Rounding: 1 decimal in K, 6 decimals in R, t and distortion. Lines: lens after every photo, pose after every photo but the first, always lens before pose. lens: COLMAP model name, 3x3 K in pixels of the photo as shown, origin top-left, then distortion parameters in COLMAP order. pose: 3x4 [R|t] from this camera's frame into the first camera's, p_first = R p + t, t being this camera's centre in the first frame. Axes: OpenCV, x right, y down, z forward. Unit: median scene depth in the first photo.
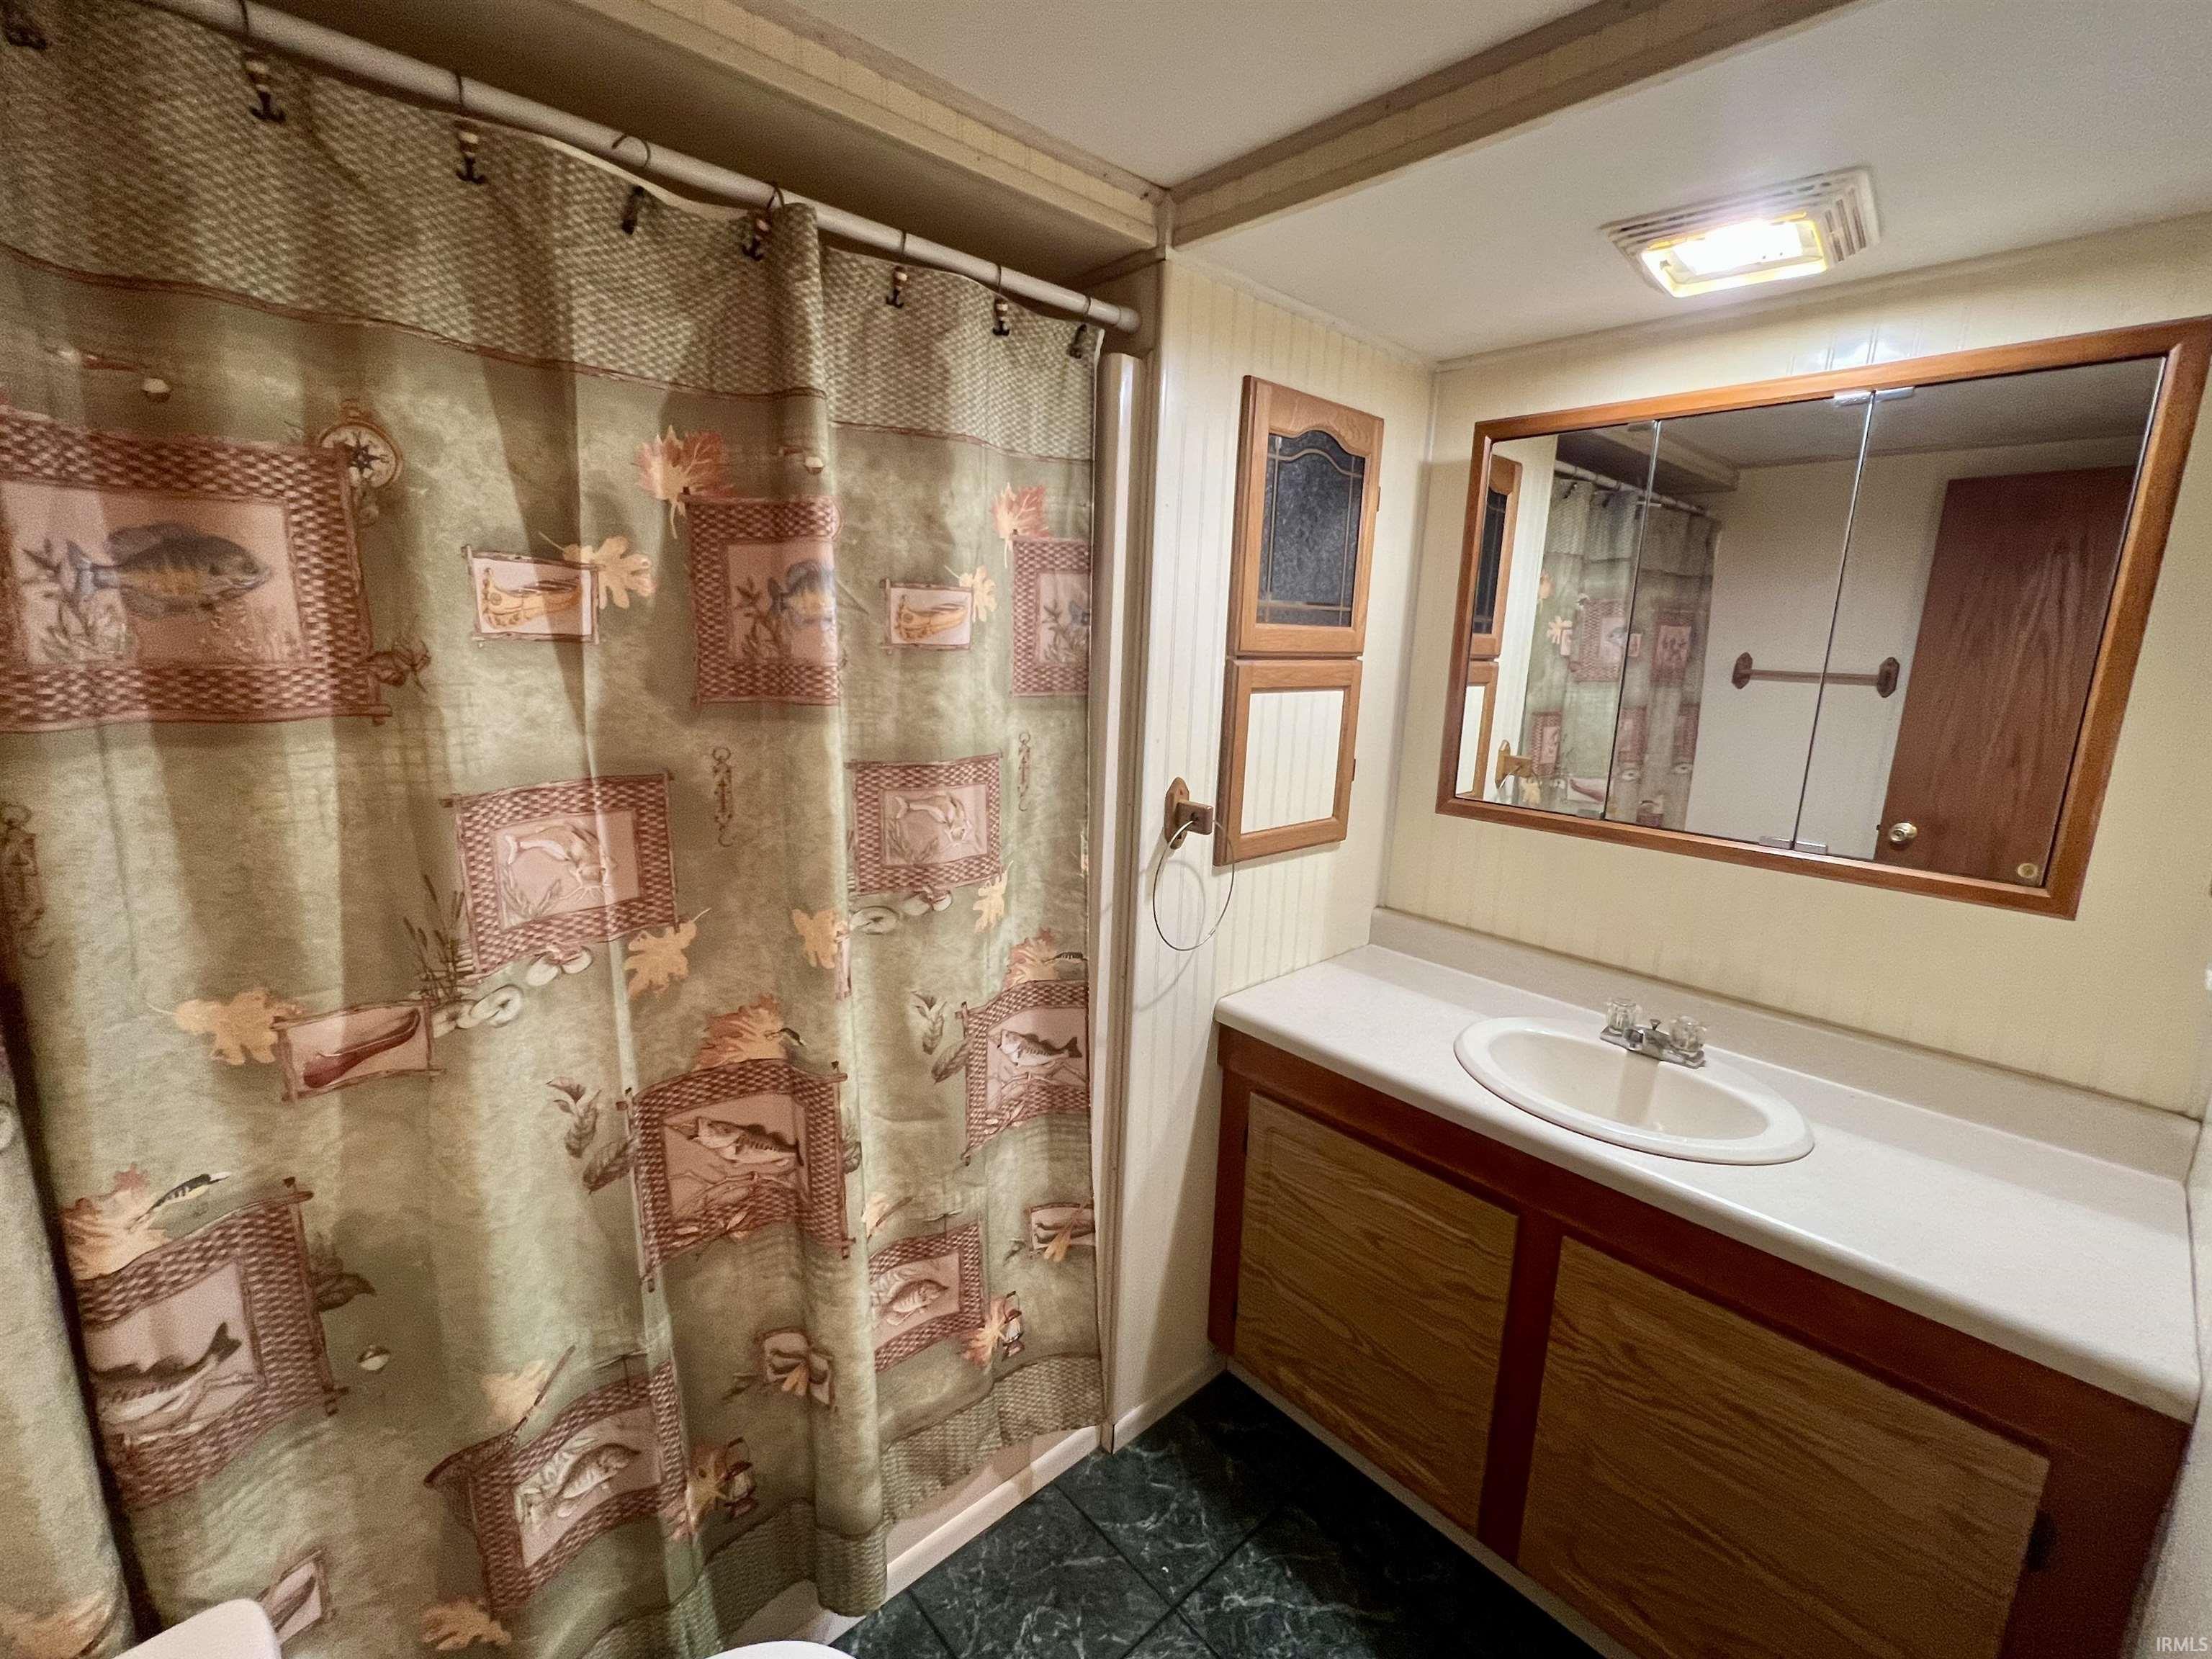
lens RADIAL K [[949.3, 0, 1107.9], [0, 949.3, 832.8], [0, 0, 1]] dist [0.000119, 0.000061]
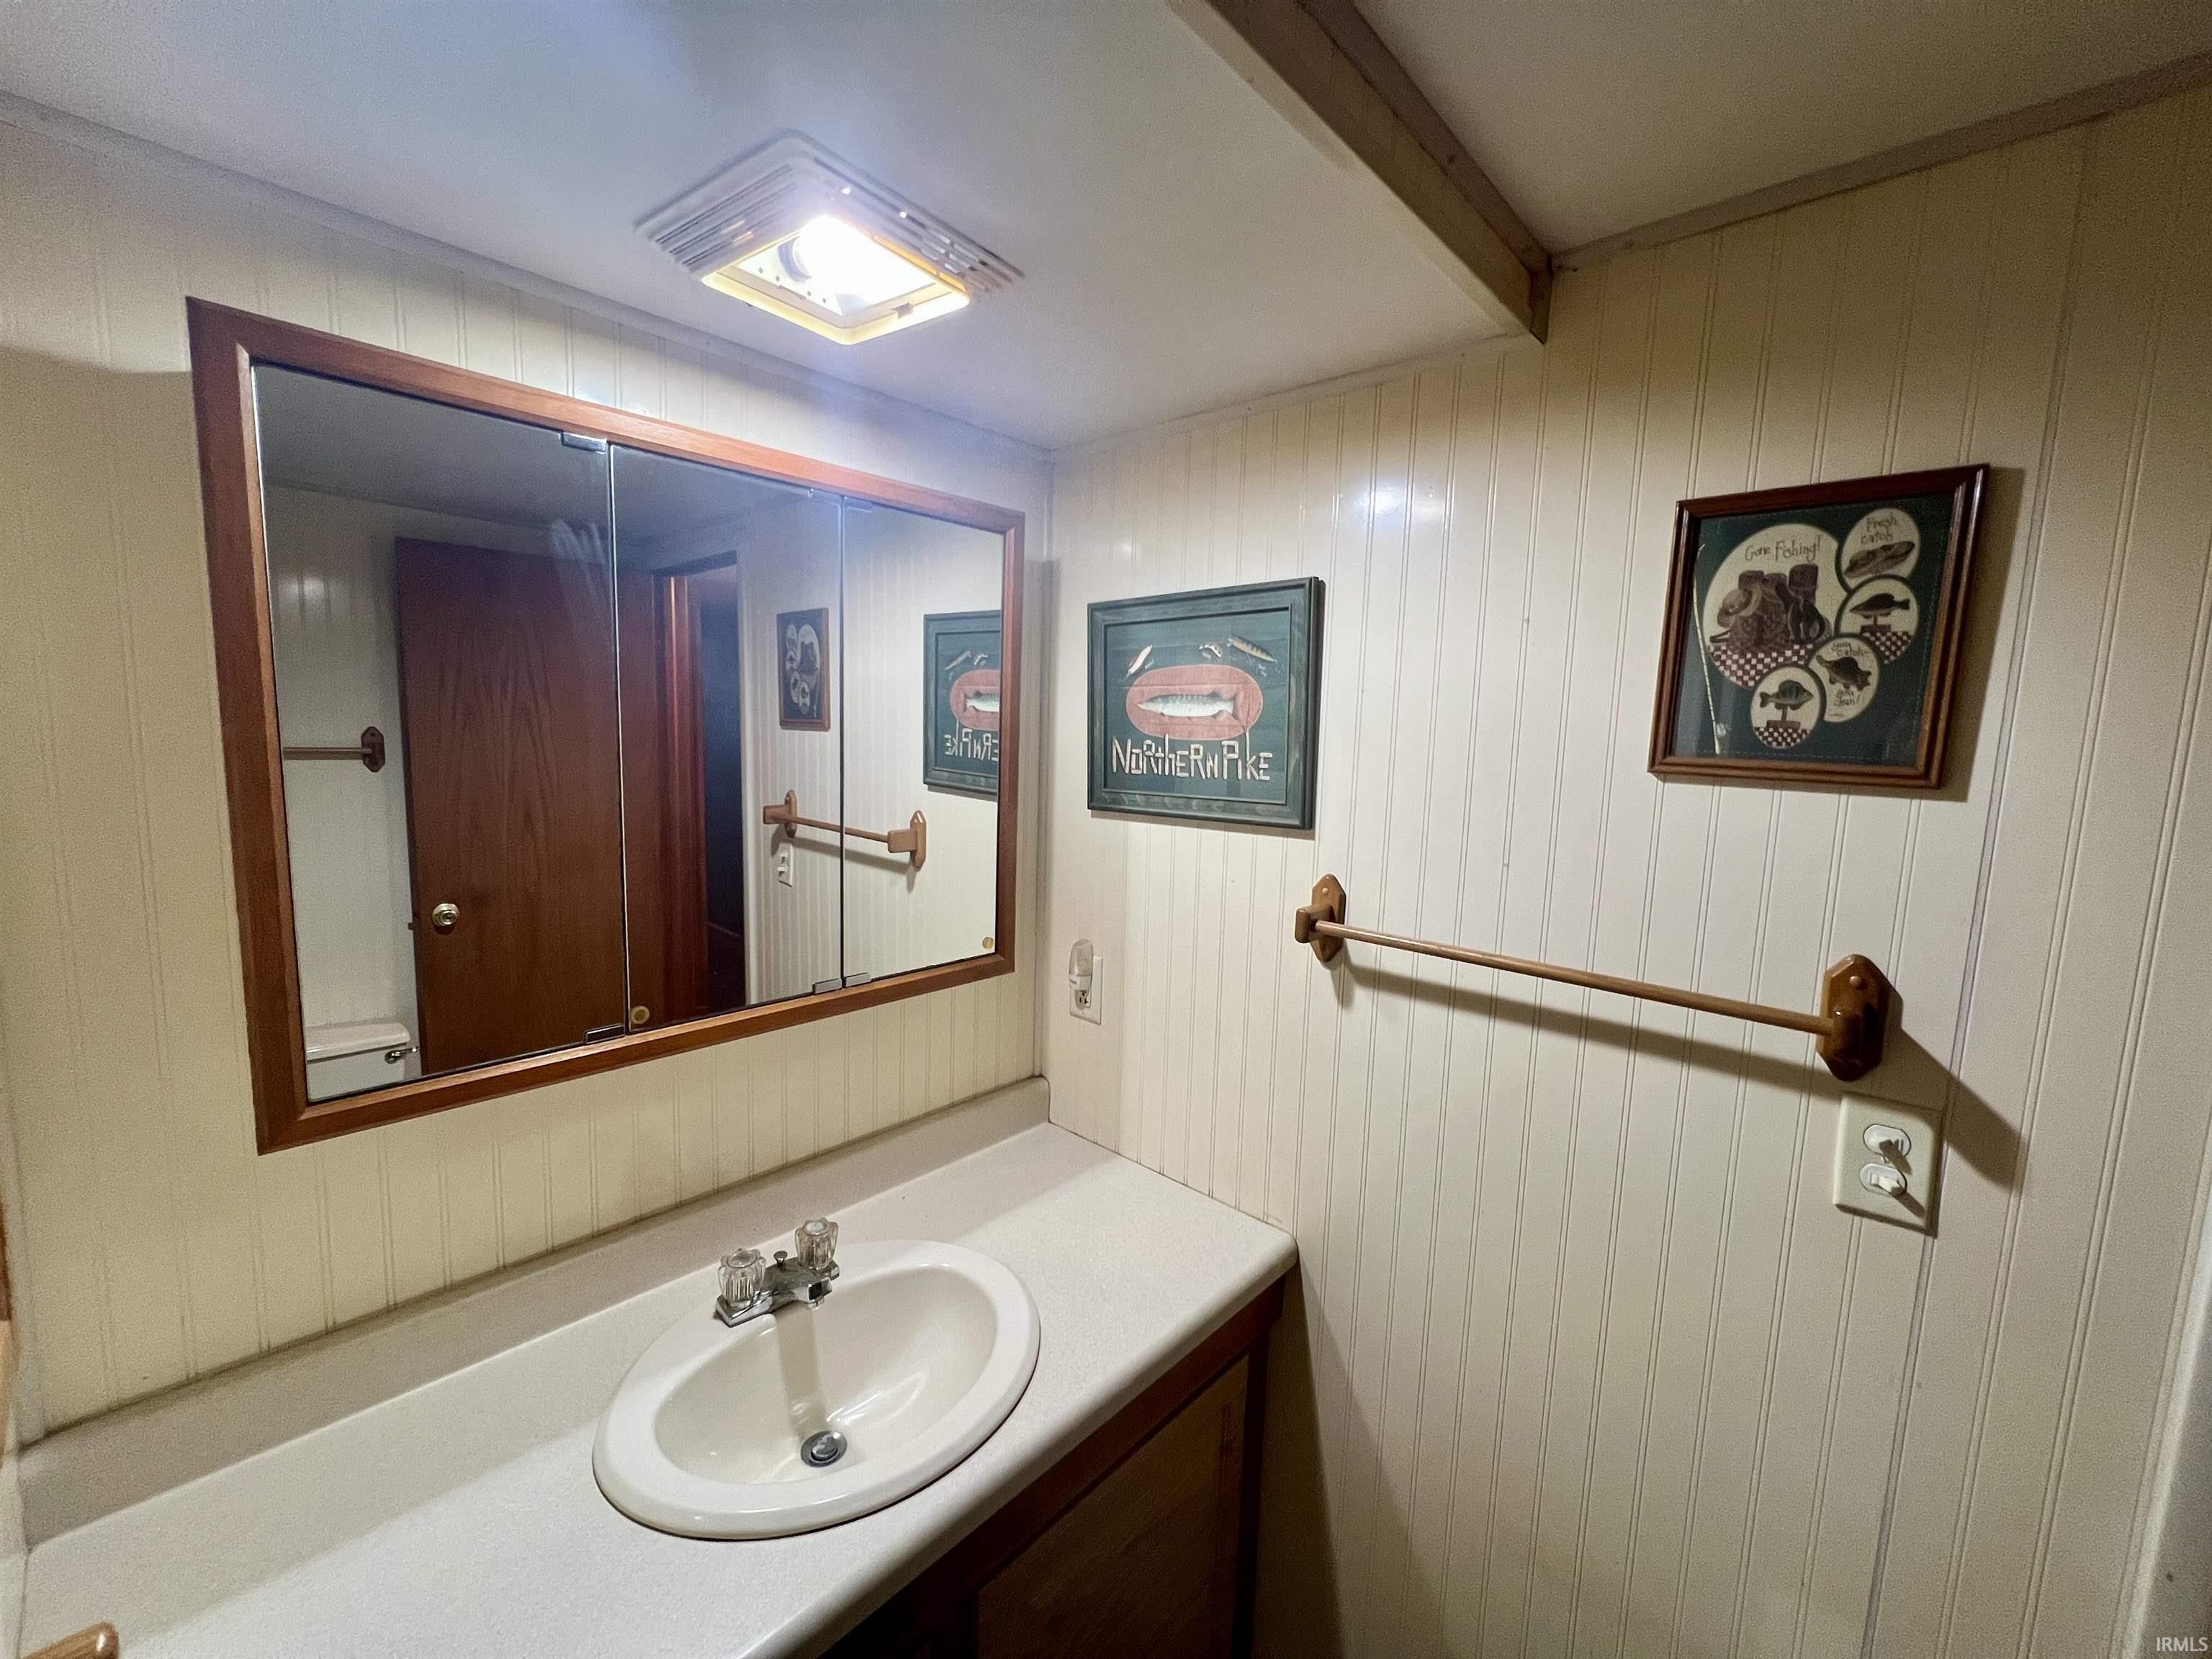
lens RADIAL K [[881.7, 0, 1107.7], [0, 881.7, 824.1], [0, 0, 1]] dist [-0.003637, 0.000843]
pose [[-0.075972, -0.147643, 0.986119, -0.085989], [0.168538, 0.972846, 0.158640, -0.194465], [-0.982763, 0.178250, -0.049025, 0.666727]]
